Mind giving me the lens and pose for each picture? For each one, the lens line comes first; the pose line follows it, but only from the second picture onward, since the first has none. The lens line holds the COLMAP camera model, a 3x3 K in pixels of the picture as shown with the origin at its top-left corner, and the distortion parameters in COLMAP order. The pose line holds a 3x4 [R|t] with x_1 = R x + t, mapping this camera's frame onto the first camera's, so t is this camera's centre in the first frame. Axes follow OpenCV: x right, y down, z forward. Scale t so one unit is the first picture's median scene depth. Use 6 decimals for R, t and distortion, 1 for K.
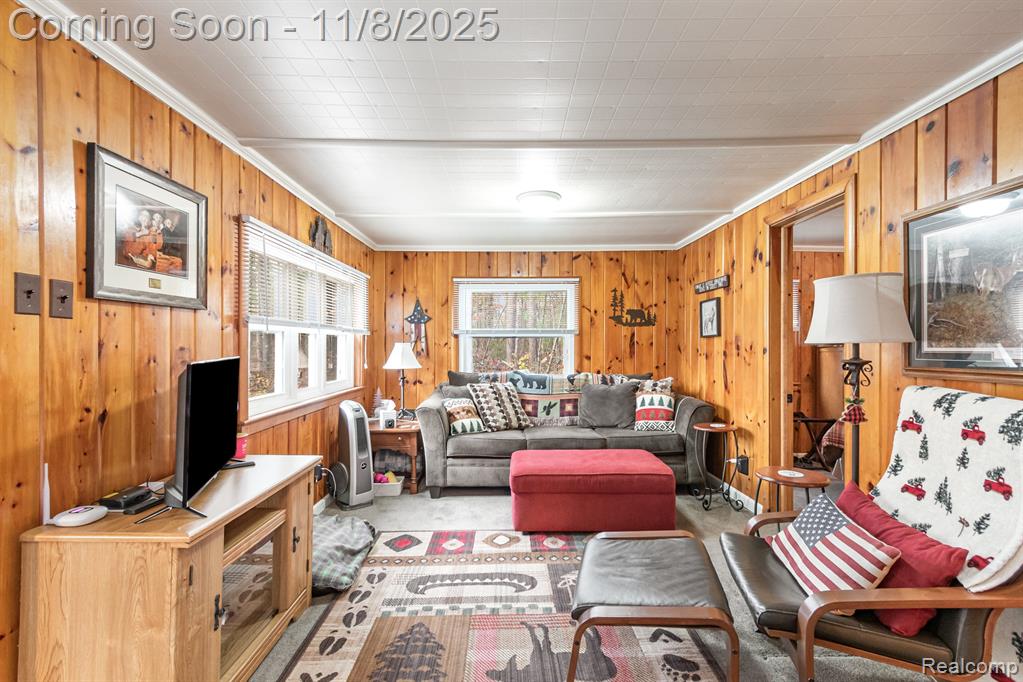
lens RADIAL K [[455.4, 0, 512.0], [0, 455.4, 344.2], [0, 0, 1]] dist [0.000646, 0.000167]
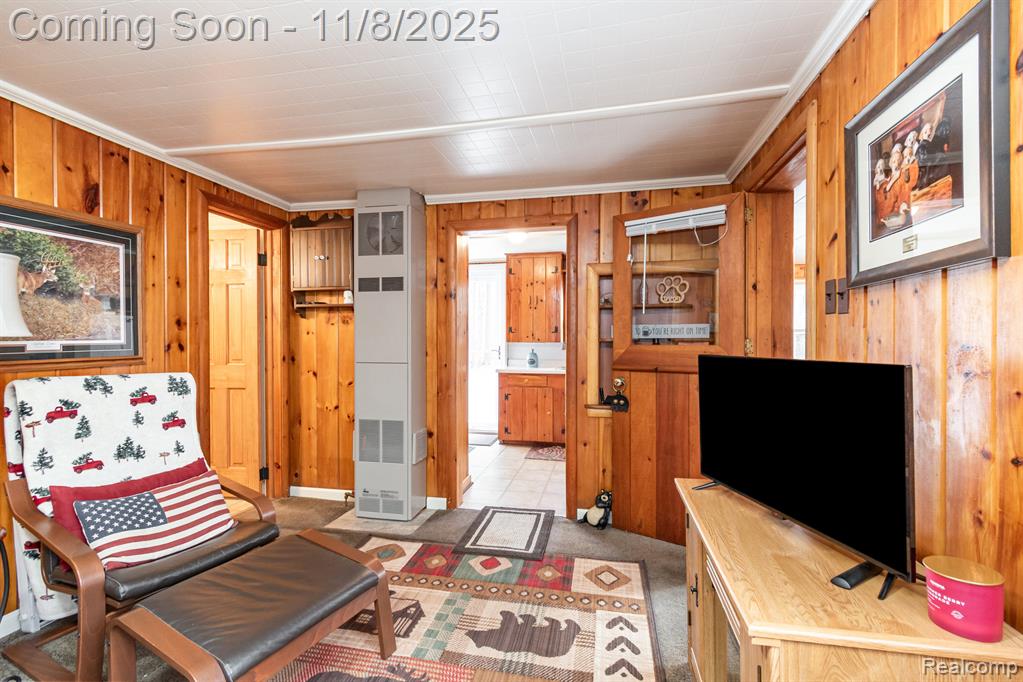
lens RADIAL K [[455.4, 0, 511.9], [0, 455.4, 341.4], [0, 0, 1]] dist [0.000646, 0.000167]
pose [[-0.976115, -0.001696, 0.217247, -0.401599], [-0.000854, 0.999992, 0.003969, 0.003016], [-0.217252, 0.003689, -0.976109, 1.874720]]
